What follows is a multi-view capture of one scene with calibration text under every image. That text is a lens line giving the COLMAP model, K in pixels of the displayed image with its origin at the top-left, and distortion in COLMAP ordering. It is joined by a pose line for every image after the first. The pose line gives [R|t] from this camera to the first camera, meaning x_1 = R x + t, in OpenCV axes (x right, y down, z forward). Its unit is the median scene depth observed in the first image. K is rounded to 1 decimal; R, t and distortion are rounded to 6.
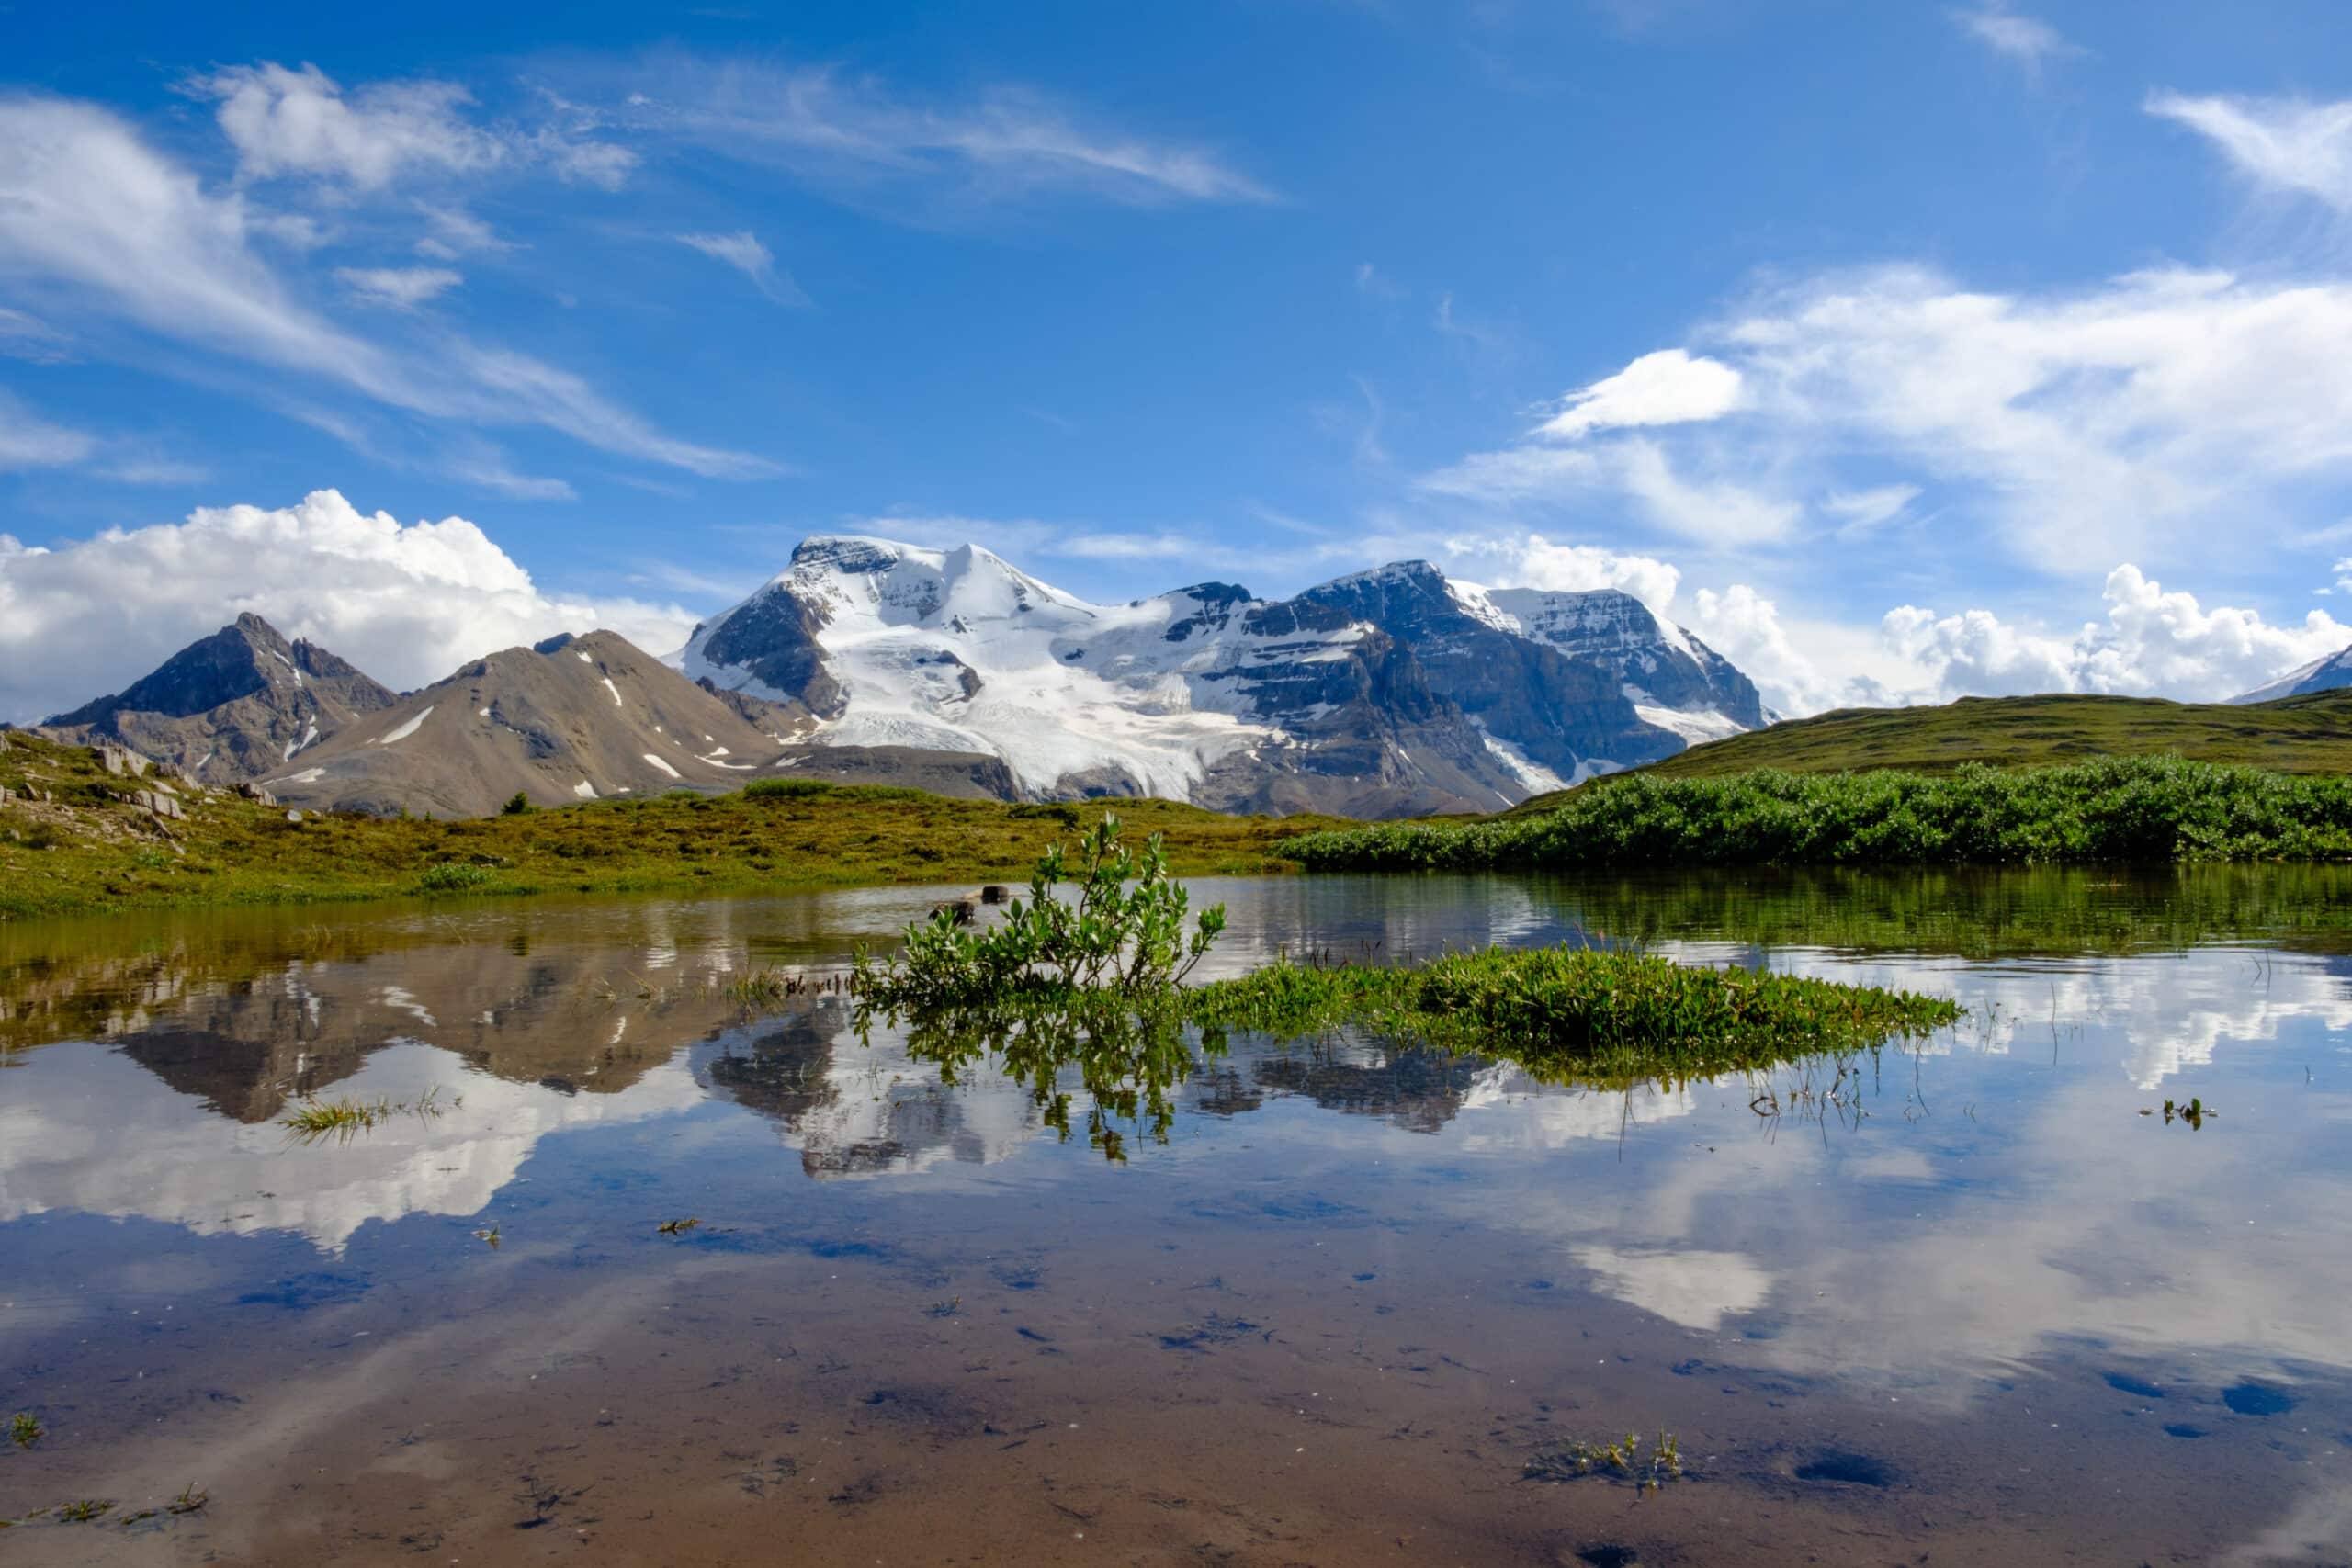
lens RADIAL K [[1644.2, 0, 1176.0], [0, 1644.2, 784.0], [0, 0, 1]] dist [-0.029420, 0.001376]
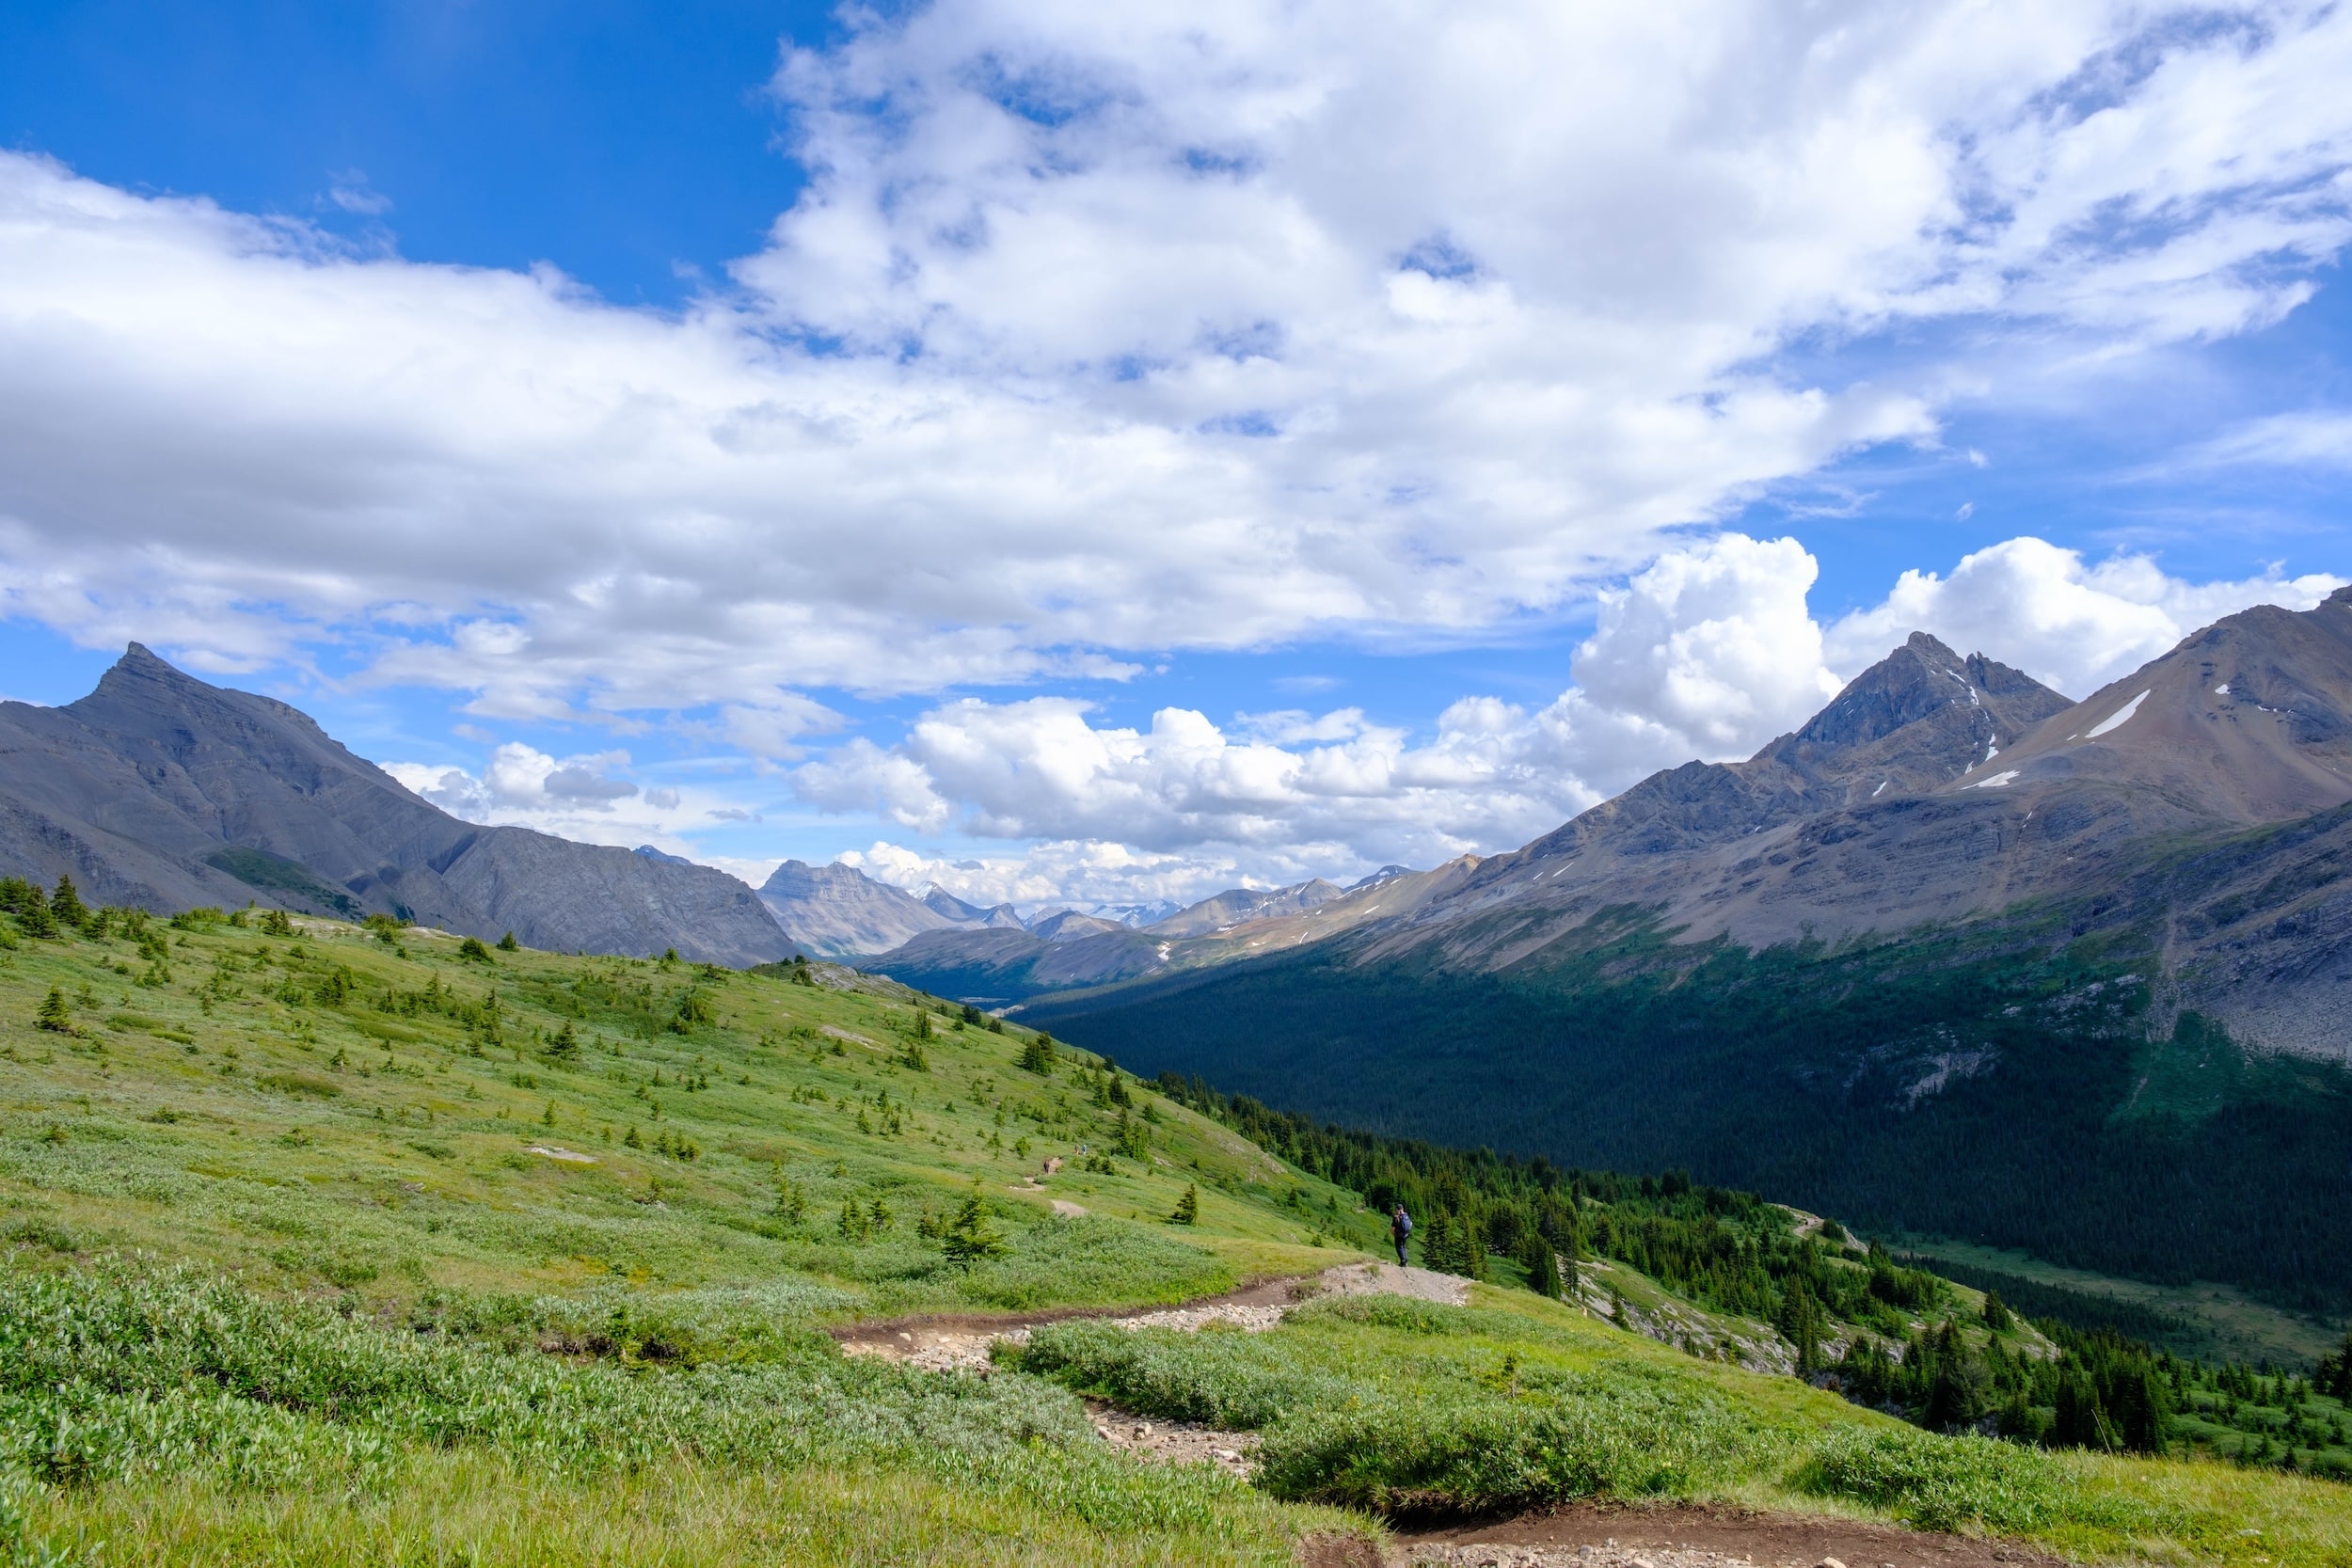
lens RADIAL K [[1620.4, 0, 1211.4], [0, 1620.4, 819.5], [0, 0, 1]] dist [-0.016409, 0.000106]
pose [[0.595450, -0.041674, -0.802311, -0.070976], [0.027989, 0.999124, -0.031124, 0.018089], [0.802904, -0.003923, 0.596095, 0.119279]]
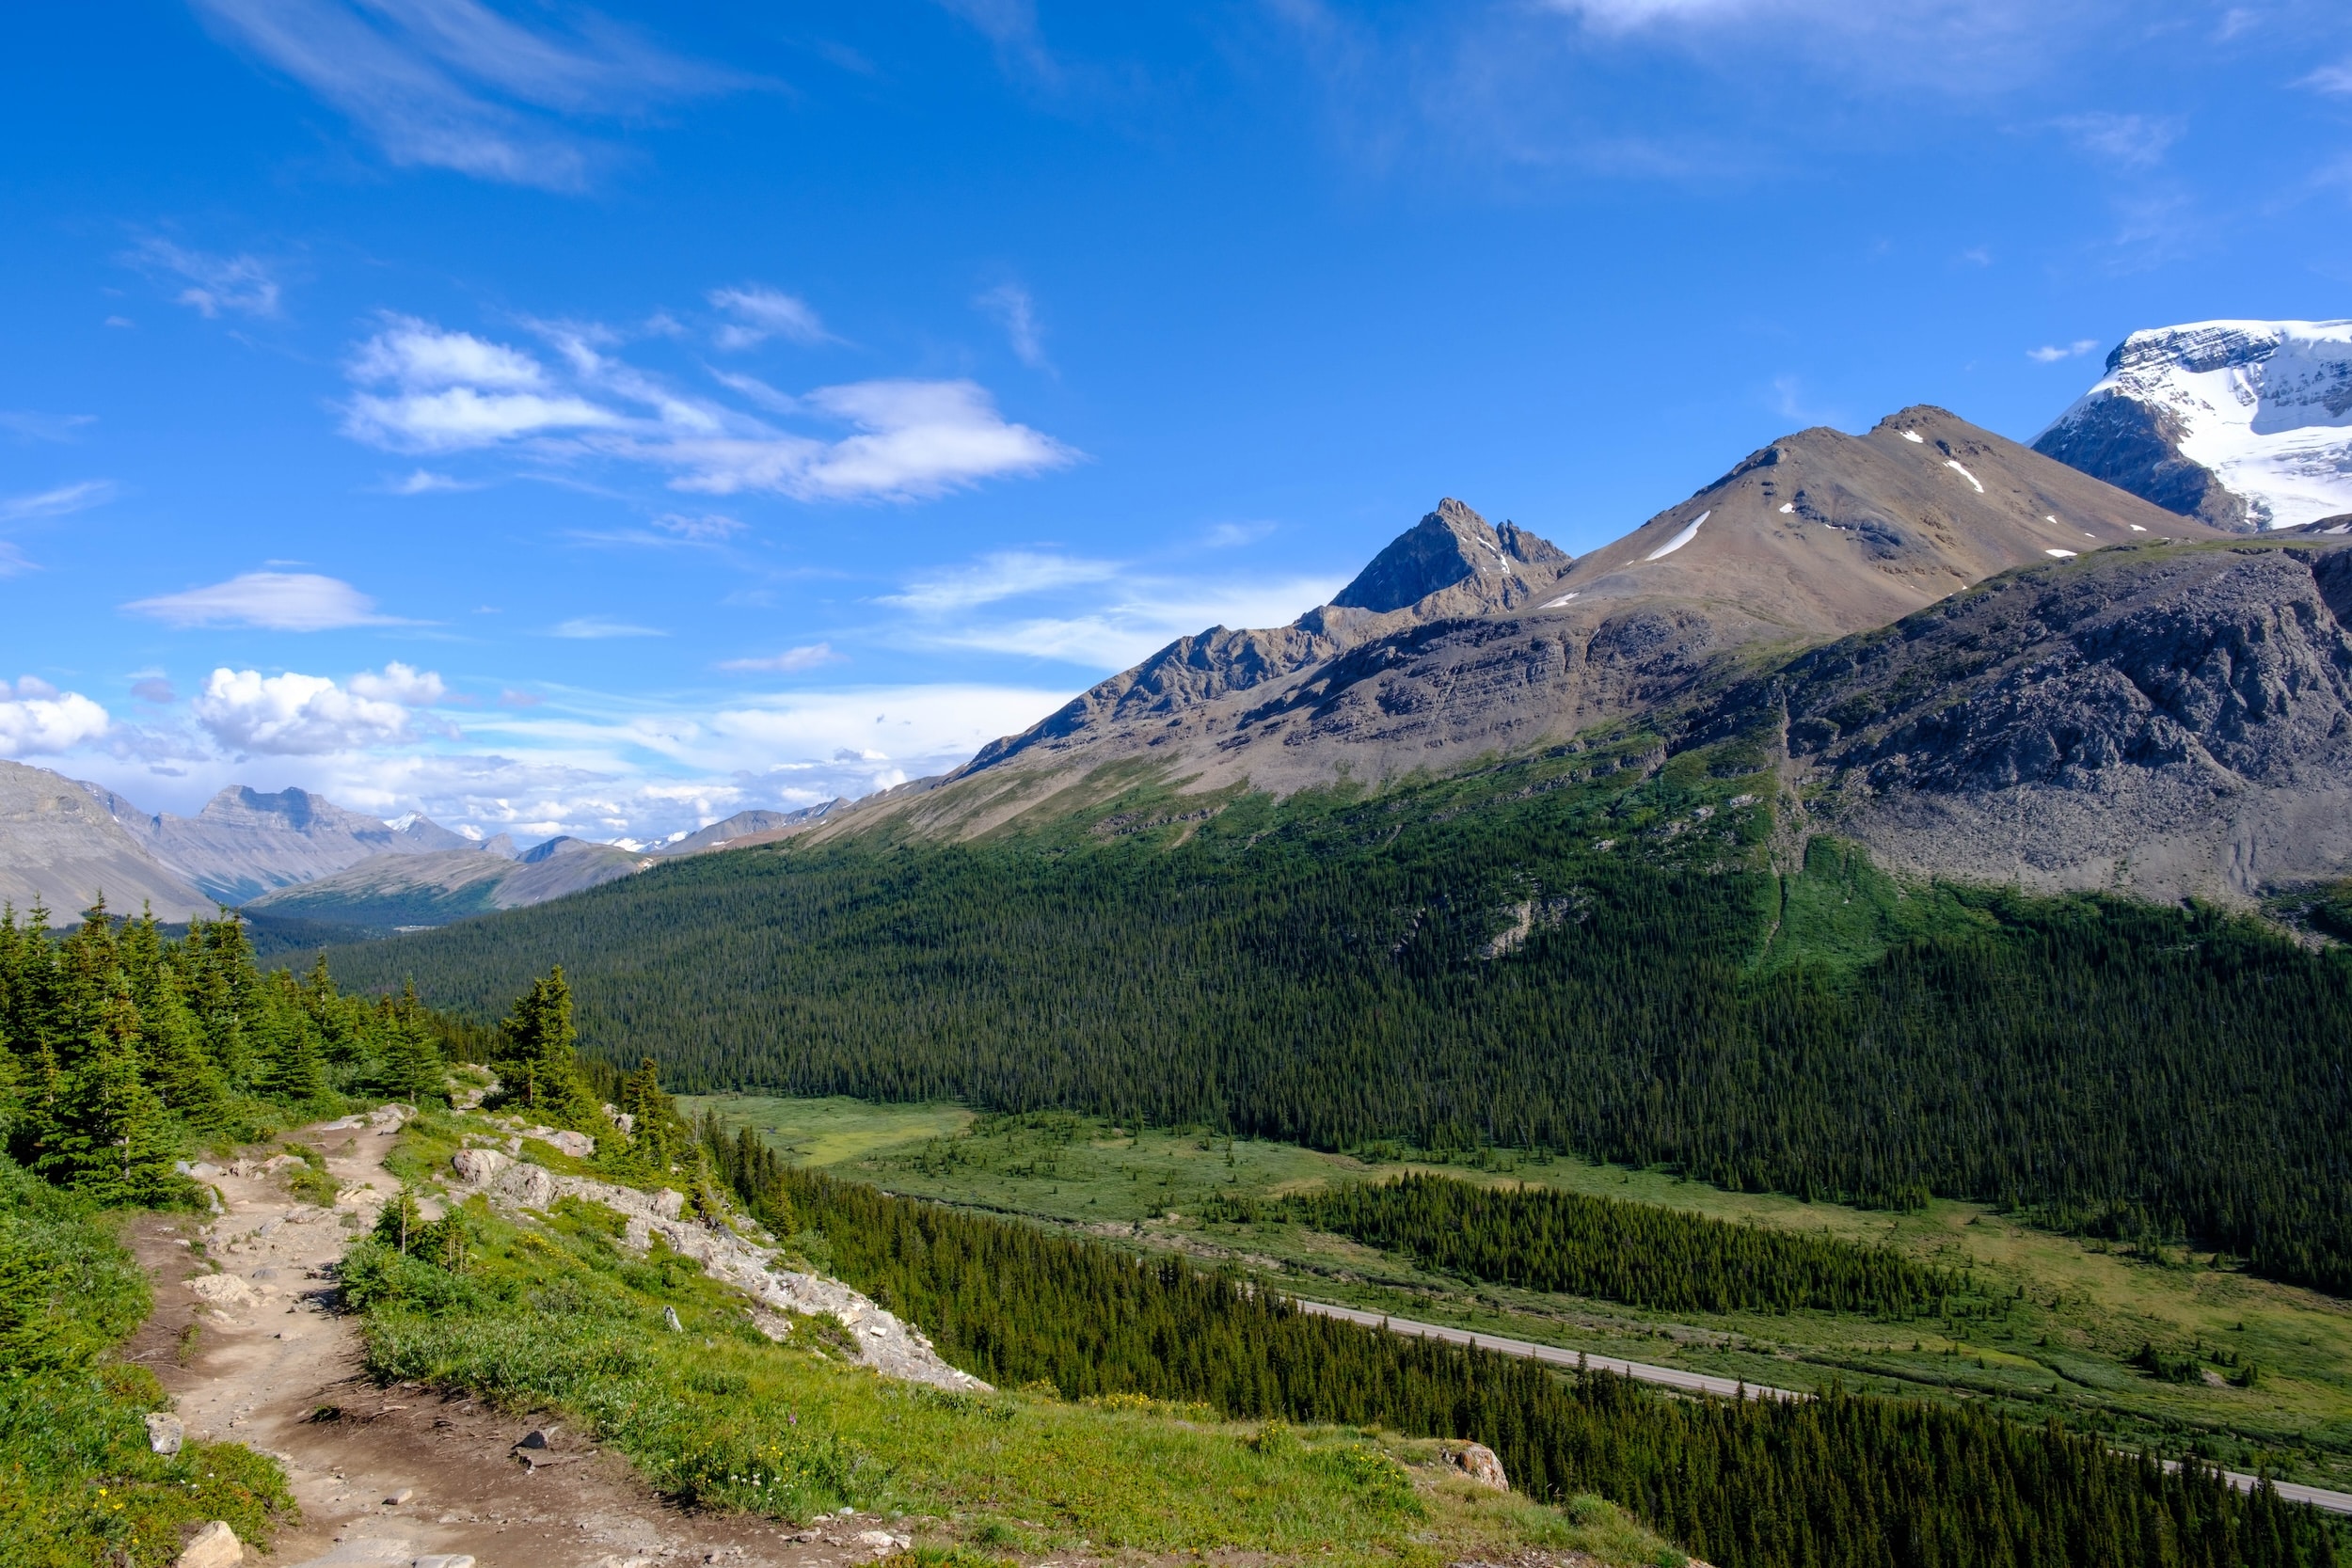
lens RADIAL K [[1625.1, 0, 1176.0], [0, 1625.1, 784.0], [0, 0, 1]] dist [-0.015956, -0.008239]
pose [[0.781248, -0.027842, -0.623599, -0.140319], [0.033674, 0.999430, -0.002434, 0.042453], [0.623311, -0.019097, 0.781741, 0.217949]]
